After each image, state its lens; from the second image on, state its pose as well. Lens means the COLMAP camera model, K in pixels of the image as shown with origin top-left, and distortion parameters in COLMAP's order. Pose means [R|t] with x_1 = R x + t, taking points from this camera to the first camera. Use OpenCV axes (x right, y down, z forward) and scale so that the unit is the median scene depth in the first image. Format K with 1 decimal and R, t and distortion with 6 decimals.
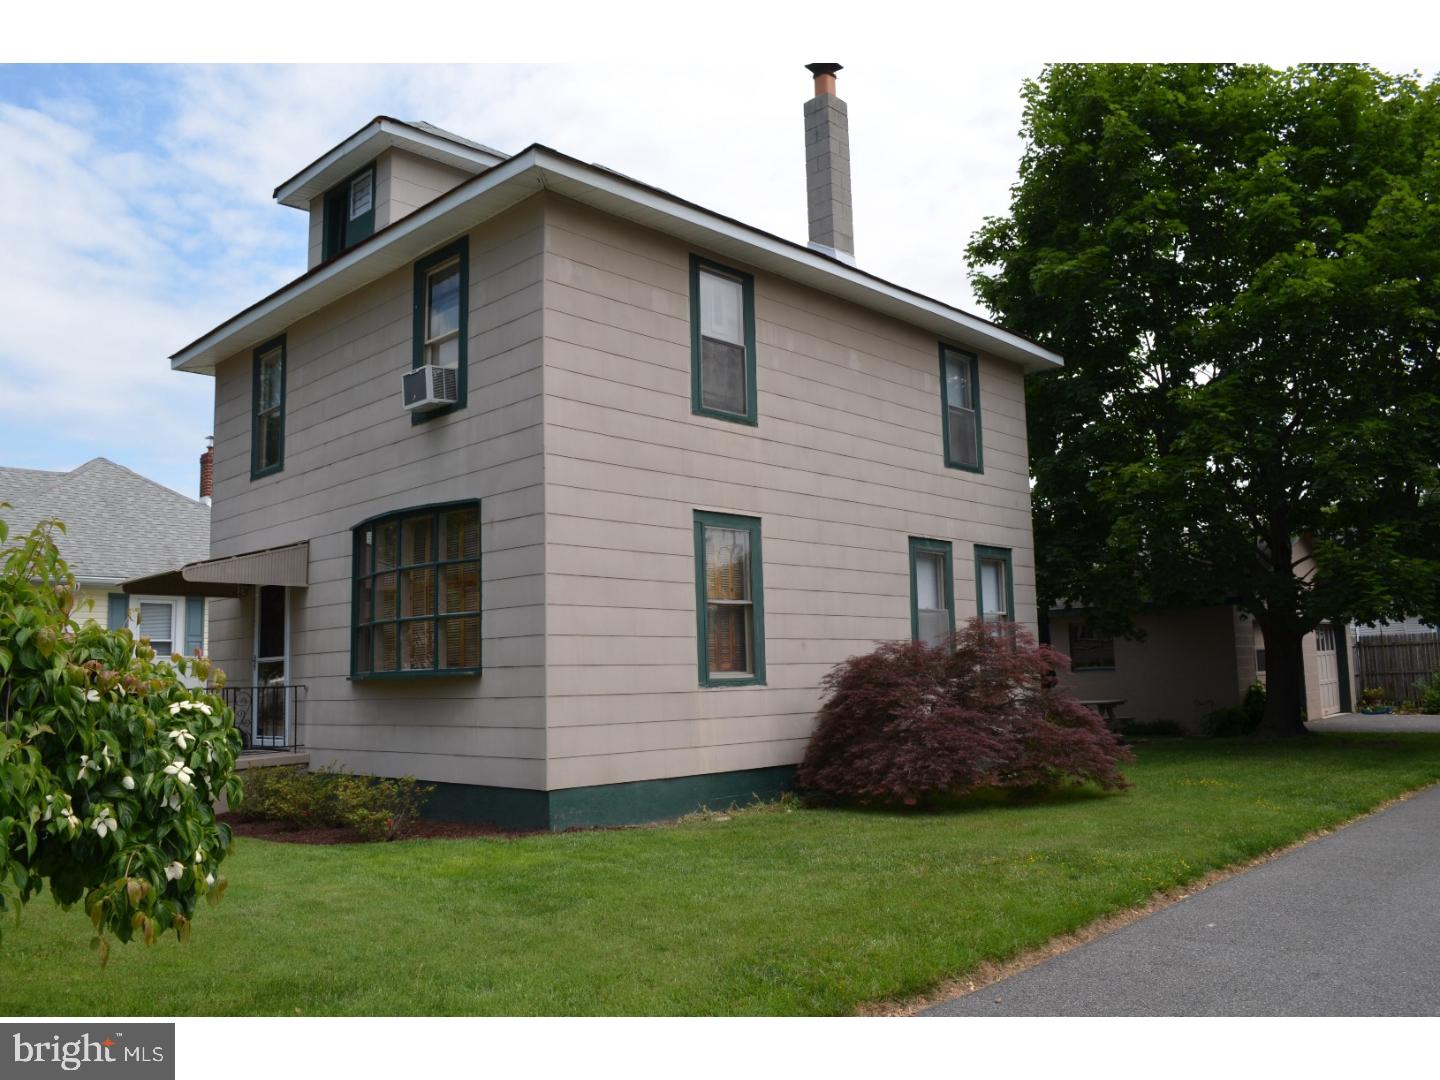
lens RADIAL K [[1137.7, 0, 722.7], [0, 1137.7, 535.5], [0, 0, 1]] dist [-0.078387, -0.006038]
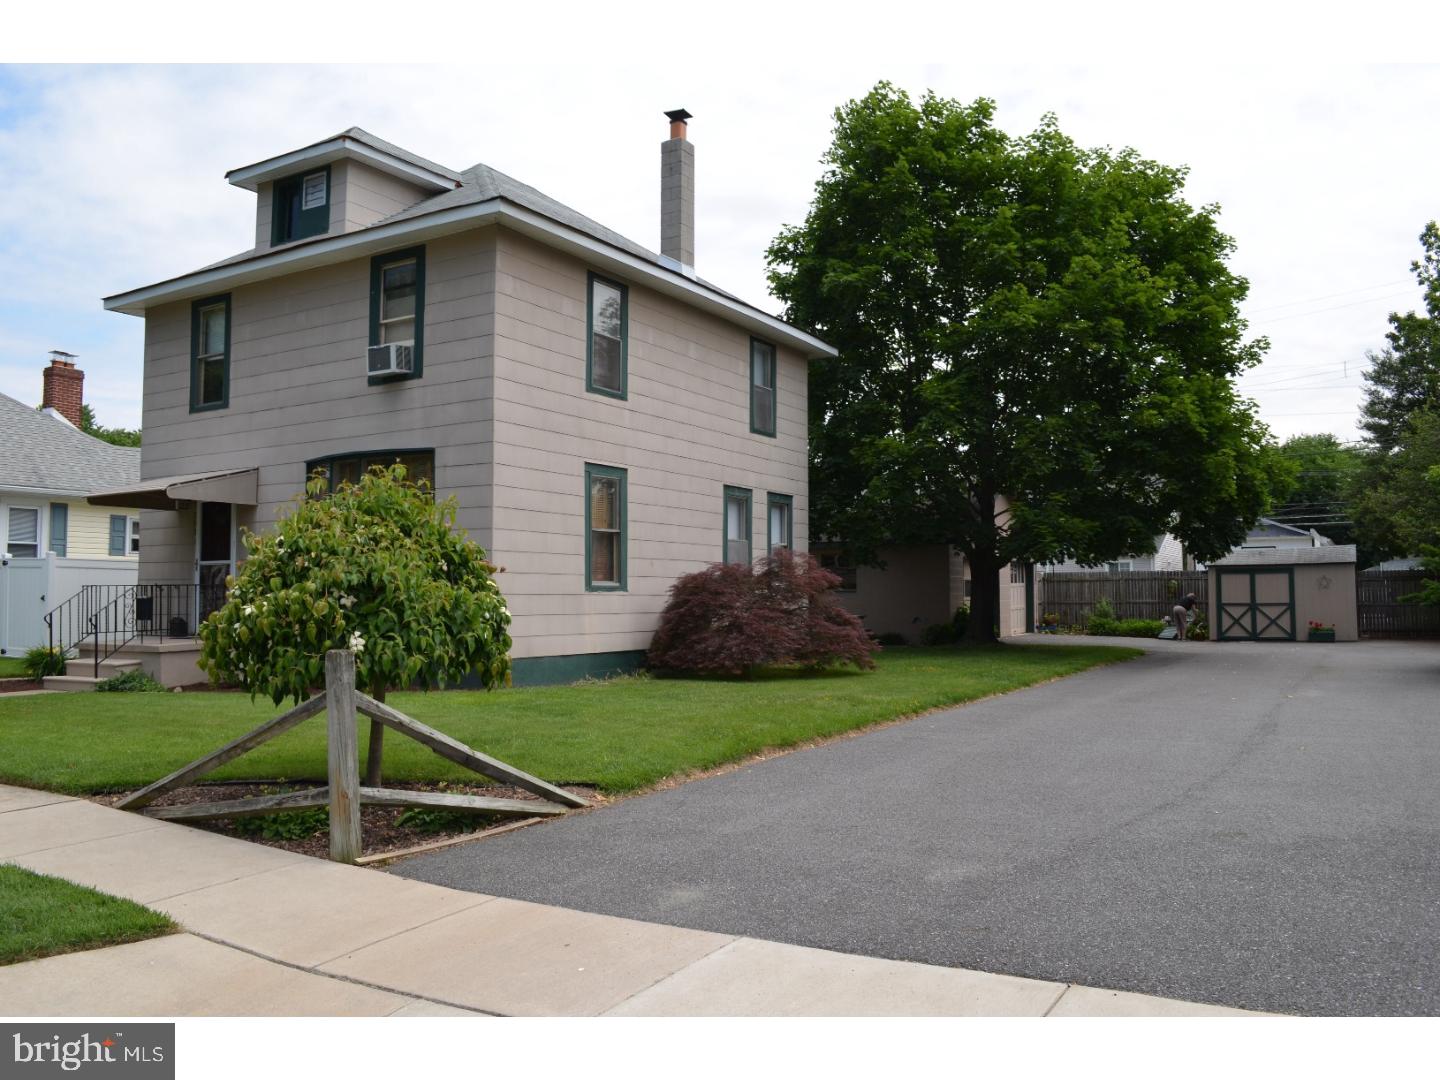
lens RADIAL K [[1137.7, 0, 717.6], [0, 1137.7, 538.4], [0, 0, 1]] dist [-0.078387, -0.006038]
pose [[0.973417, 0.035626, 0.226254, -0.147773], [-0.051682, 0.996517, 0.065441, -0.024306], [-0.223135, -0.075395, 0.971867, -0.310400]]
